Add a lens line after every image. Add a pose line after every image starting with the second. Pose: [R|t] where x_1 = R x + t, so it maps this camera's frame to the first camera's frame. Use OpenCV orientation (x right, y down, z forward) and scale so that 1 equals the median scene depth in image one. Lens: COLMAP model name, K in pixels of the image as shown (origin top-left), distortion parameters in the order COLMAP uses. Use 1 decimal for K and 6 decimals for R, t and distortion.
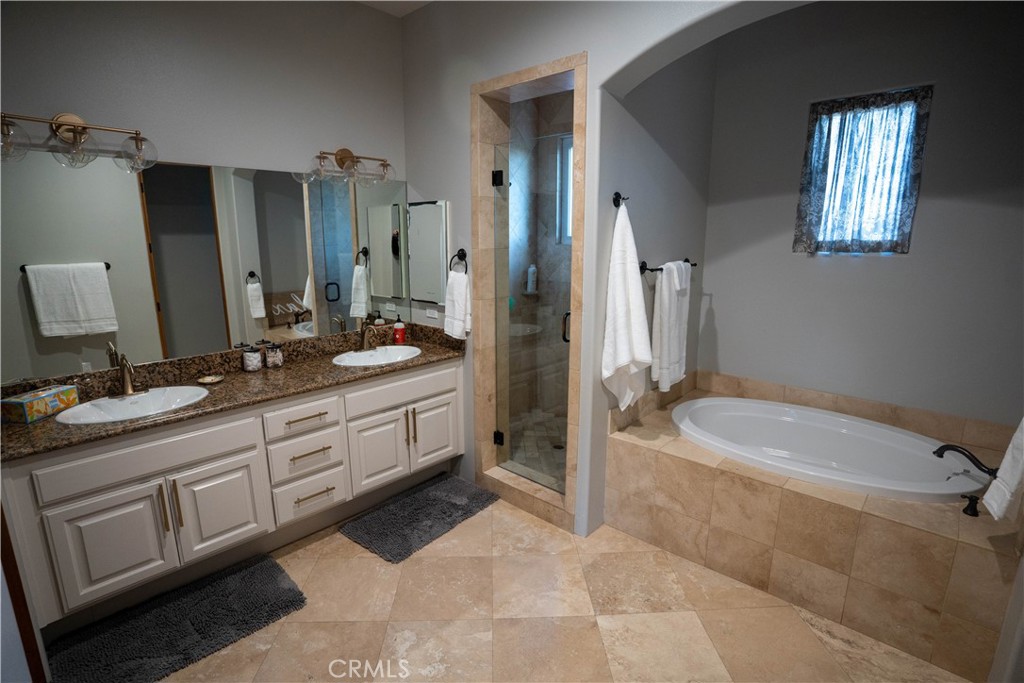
lens RADIAL K [[512.1, 0, 508.4], [0, 512.1, 344.6], [0, 0, 1]] dist [-0.097374, 0.052072]
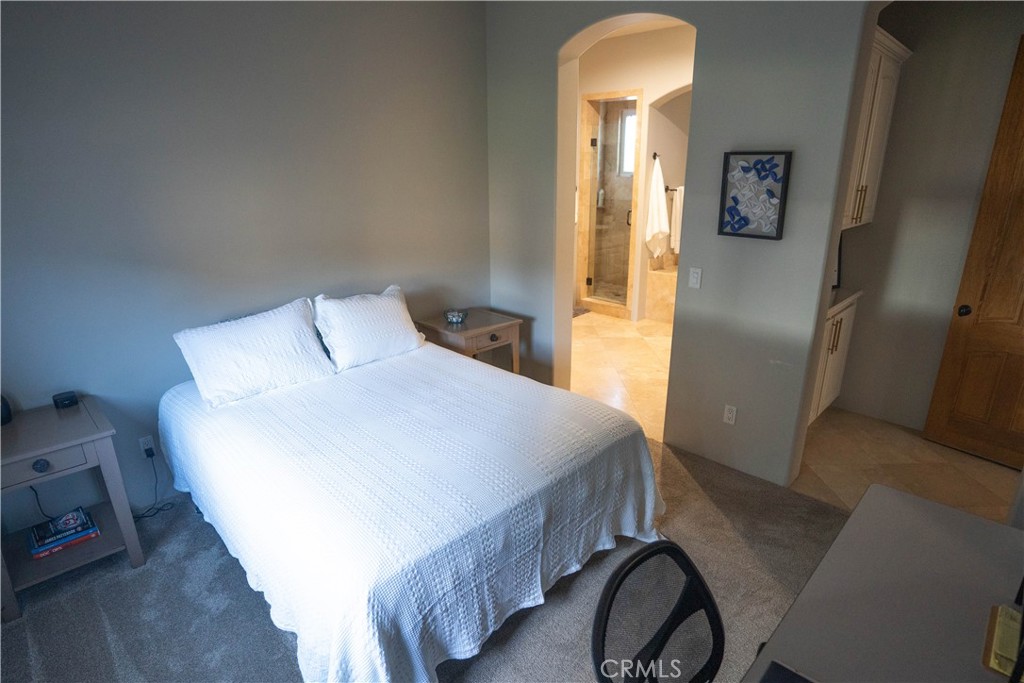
lens RADIAL K [[538.3, 0, 515.5], [0, 538.3, 343.8], [0, 0, 1]] dist [-0.100927, 0.063572]
pose [[0.999385, 0.004729, -0.034751, -0.261083], [-0.000790, 0.993649, 0.112525, 0.223778], [0.035062, -0.112429, 0.993041, -1.186953]]
